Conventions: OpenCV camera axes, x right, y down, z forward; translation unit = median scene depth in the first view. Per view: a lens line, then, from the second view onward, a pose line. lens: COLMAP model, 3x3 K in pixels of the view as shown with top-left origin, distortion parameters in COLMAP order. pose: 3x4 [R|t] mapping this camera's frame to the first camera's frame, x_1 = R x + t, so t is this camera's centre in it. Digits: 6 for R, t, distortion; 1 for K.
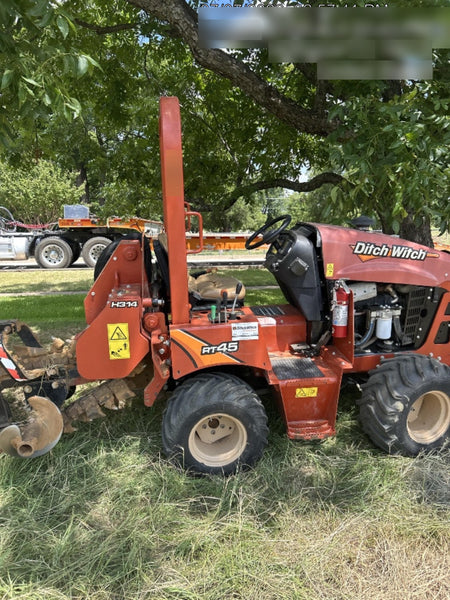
lens RADIAL K [[457.7, 0, 215.8], [0, 457.7, 309.7], [0, 0, 1]] dist [0.010793, -0.003496]
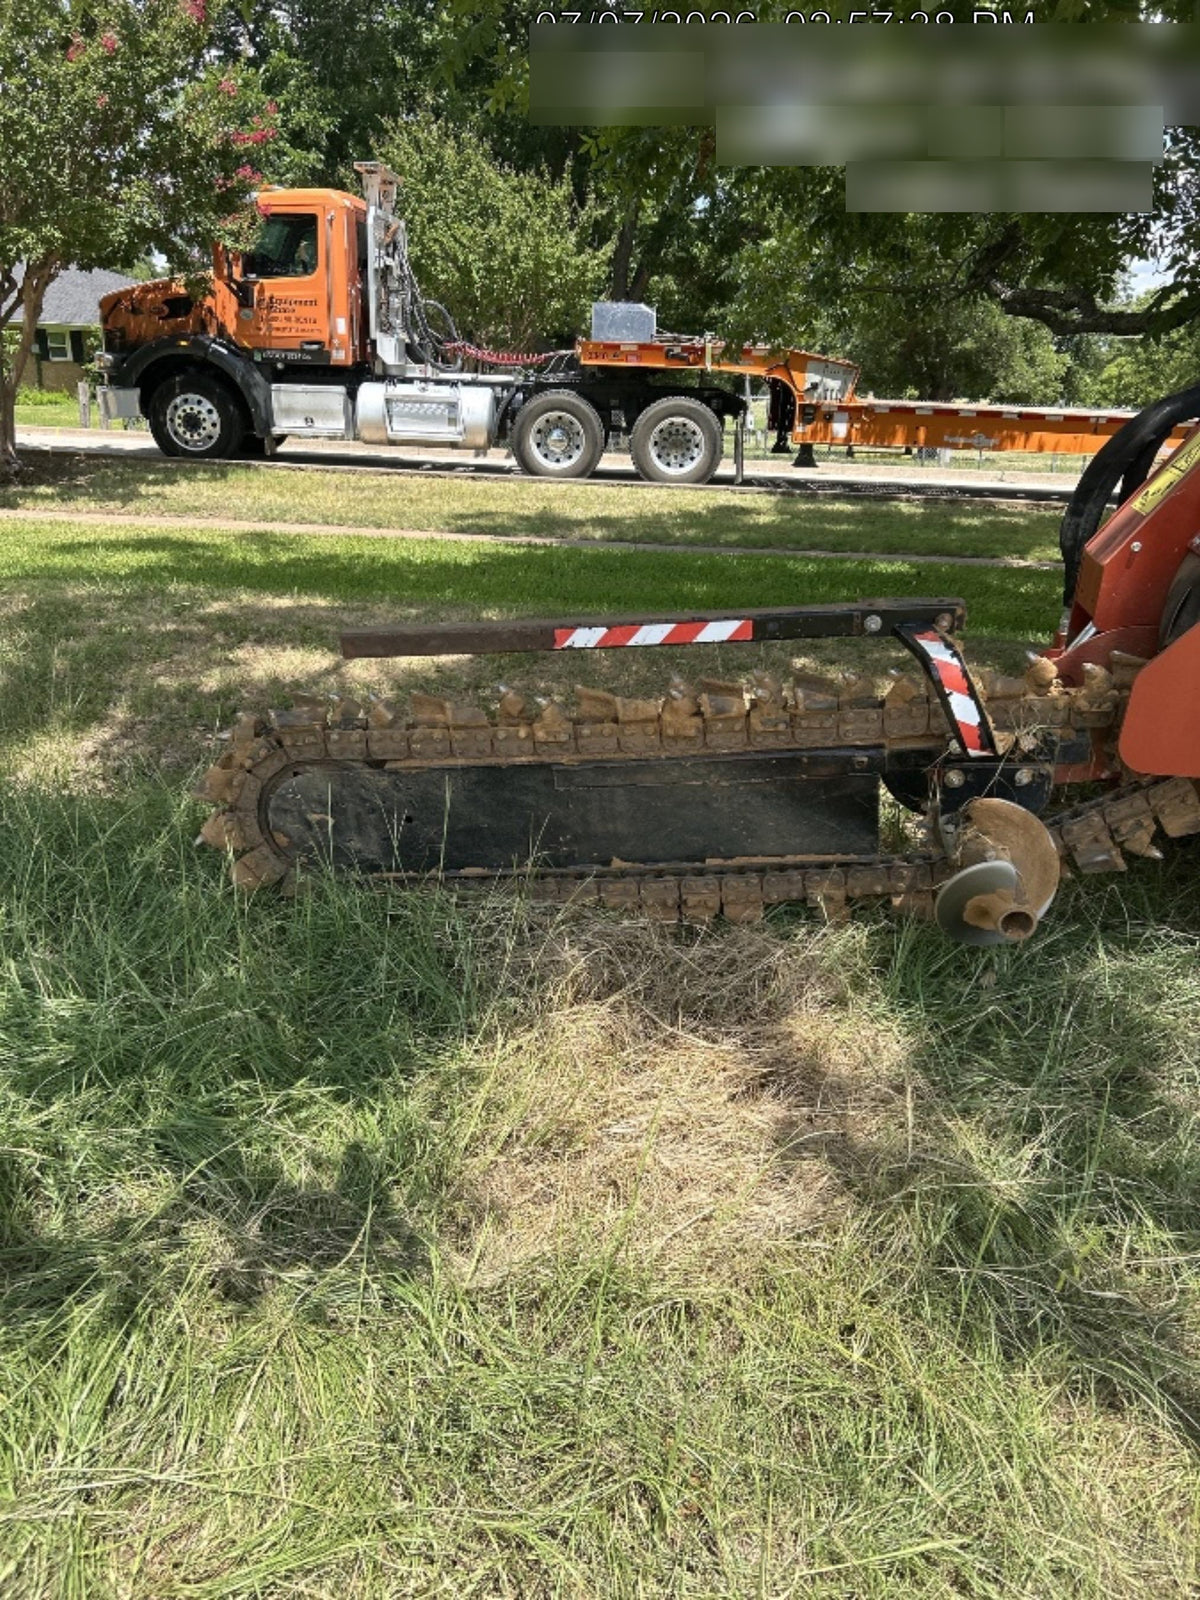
lens RADIAL K [[1220.6, 0, 575.5], [0, 1220.6, 826.0], [0, 0, 1]] dist [0.010793, -0.003496]
pose [[0.973717, 0.120412, -0.193328, -0.440371], [-0.085632, 0.980089, 0.179145, 0.043848], [0.211050, -0.157882, 0.964641, -0.082613]]
